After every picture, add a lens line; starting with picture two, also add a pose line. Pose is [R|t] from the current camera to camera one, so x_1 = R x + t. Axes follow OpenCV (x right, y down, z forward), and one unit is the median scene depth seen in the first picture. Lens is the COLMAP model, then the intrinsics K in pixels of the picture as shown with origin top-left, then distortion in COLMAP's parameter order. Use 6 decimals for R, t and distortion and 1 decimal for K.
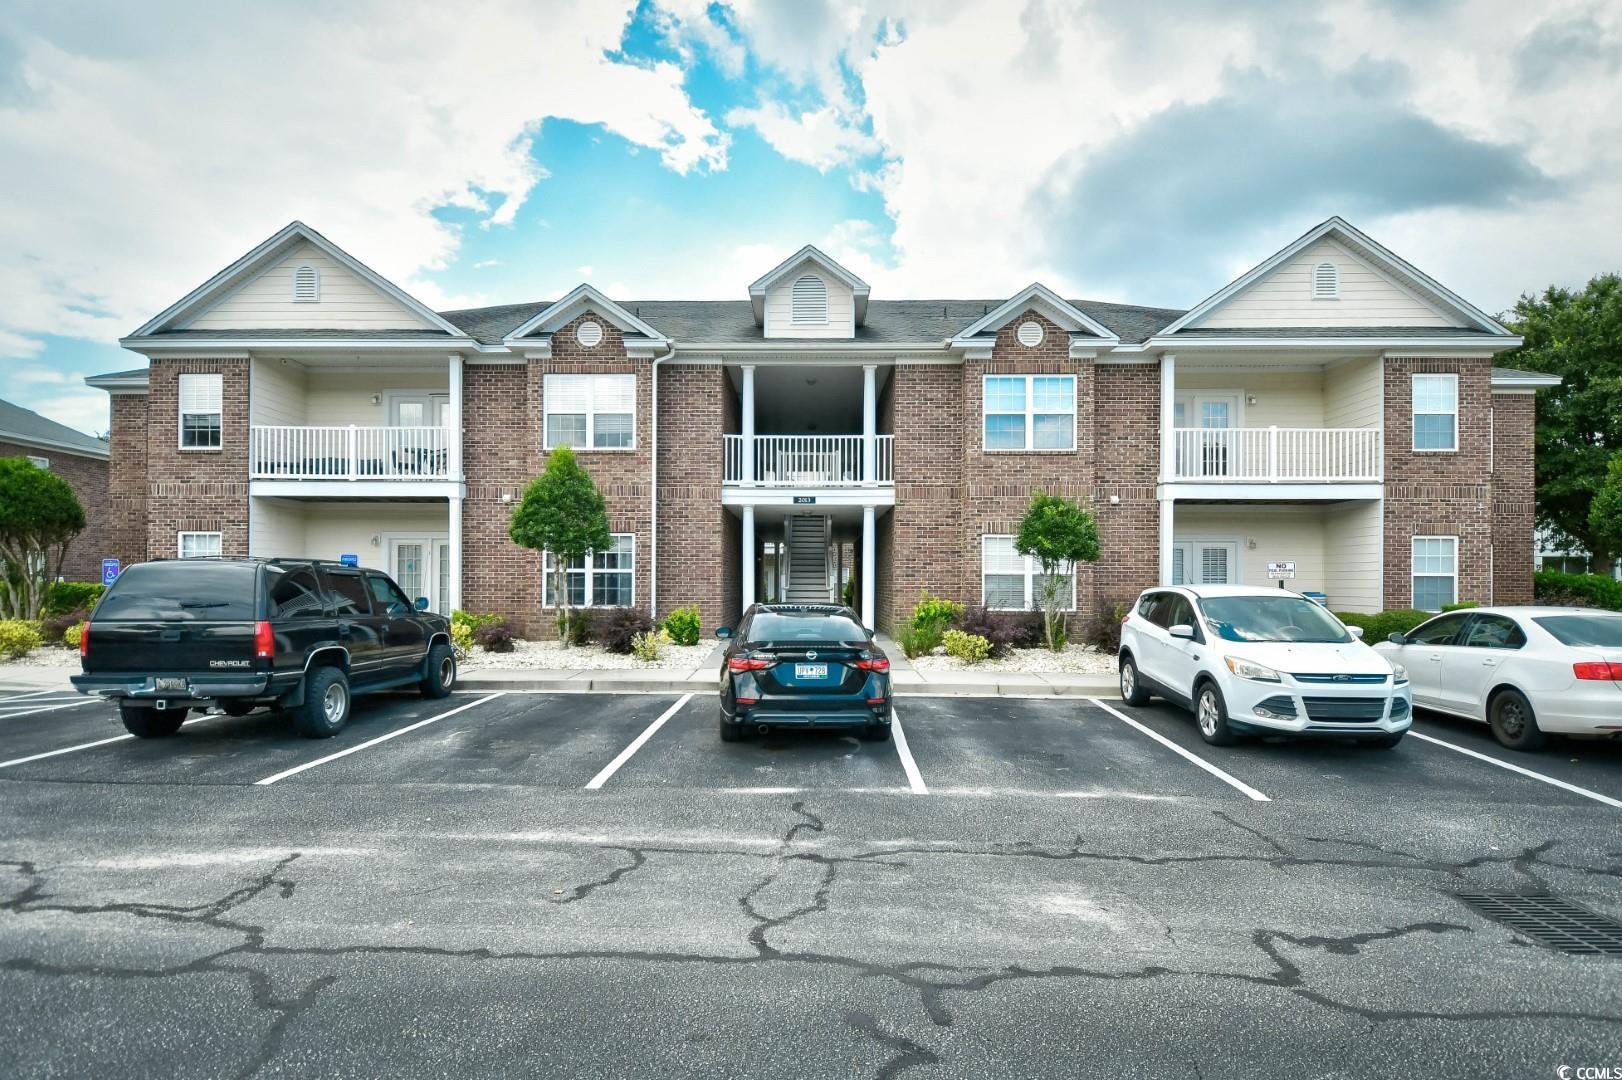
lens RADIAL K [[836.8, 0, 801.8], [0, 836.8, 597.8], [0, 0, 1]] dist [0.001841, -0.007283]
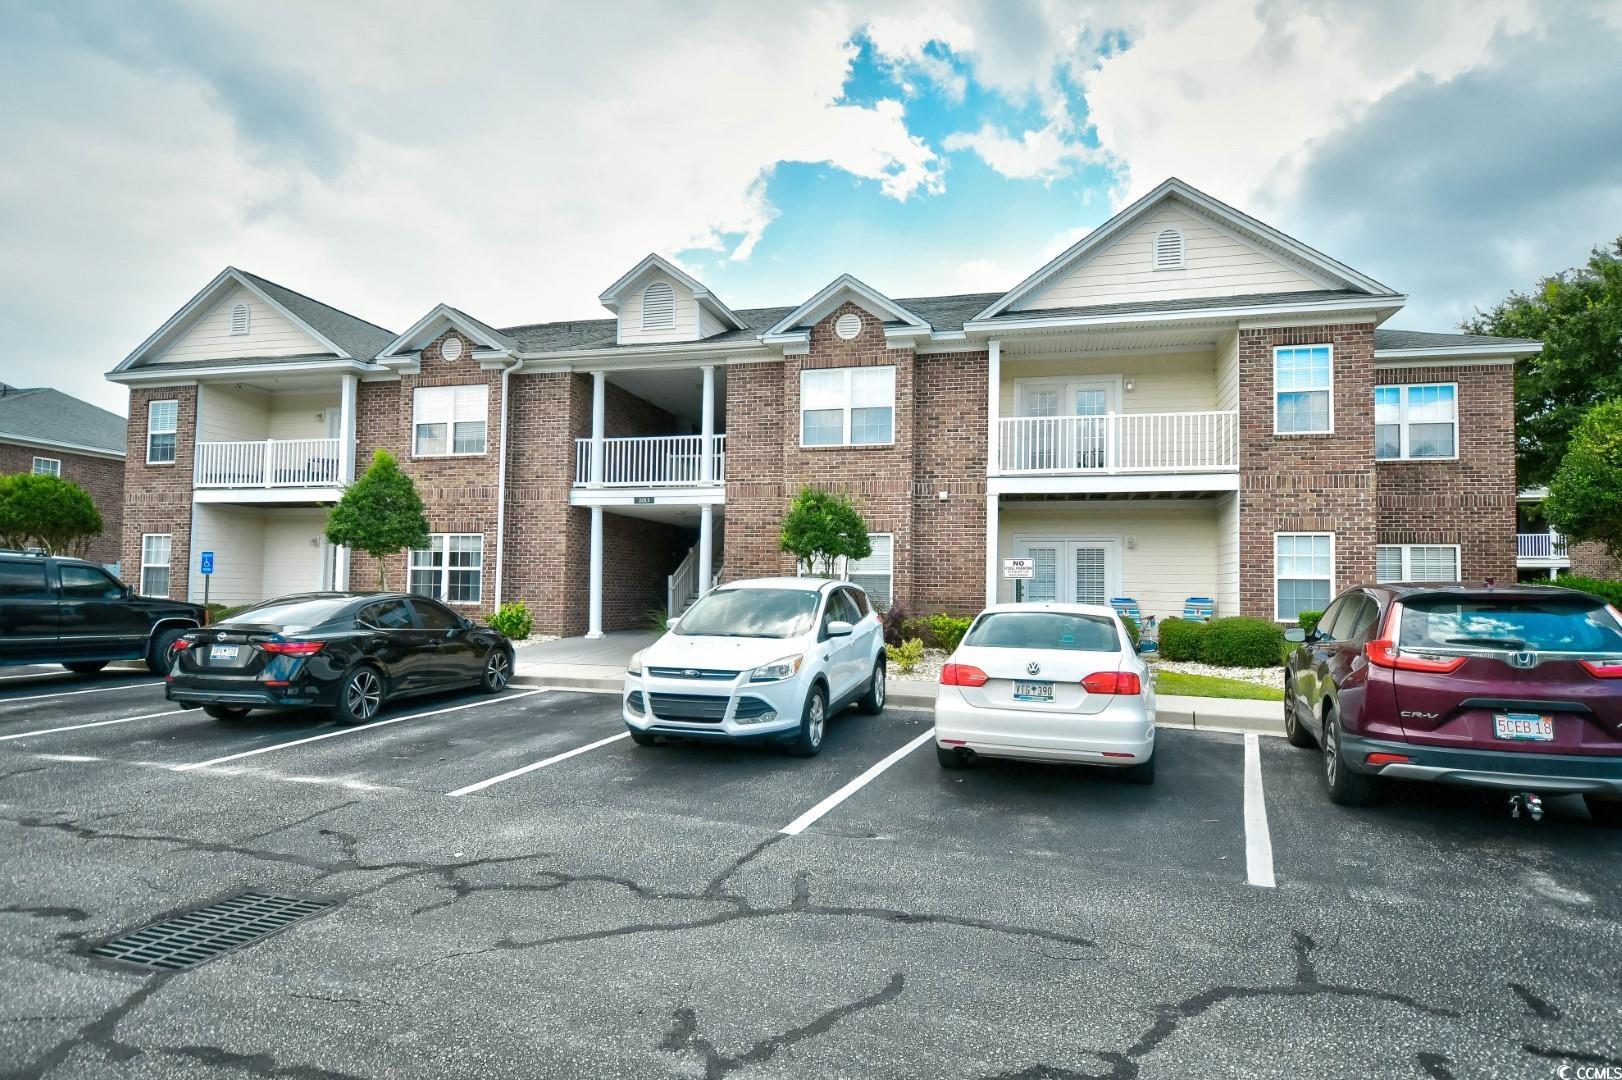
lens RADIAL K [[836.8, 0, 855.1], [0, 836.8, 560.2], [0, 0, 1]] dist [0.001841, -0.007283]
pose [[0.976936, 0.003097, -0.213509, 0.482150], [-0.016187, 0.998092, -0.059585, 0.012332], [0.212917, 0.061667, 0.975122, 0.072004]]
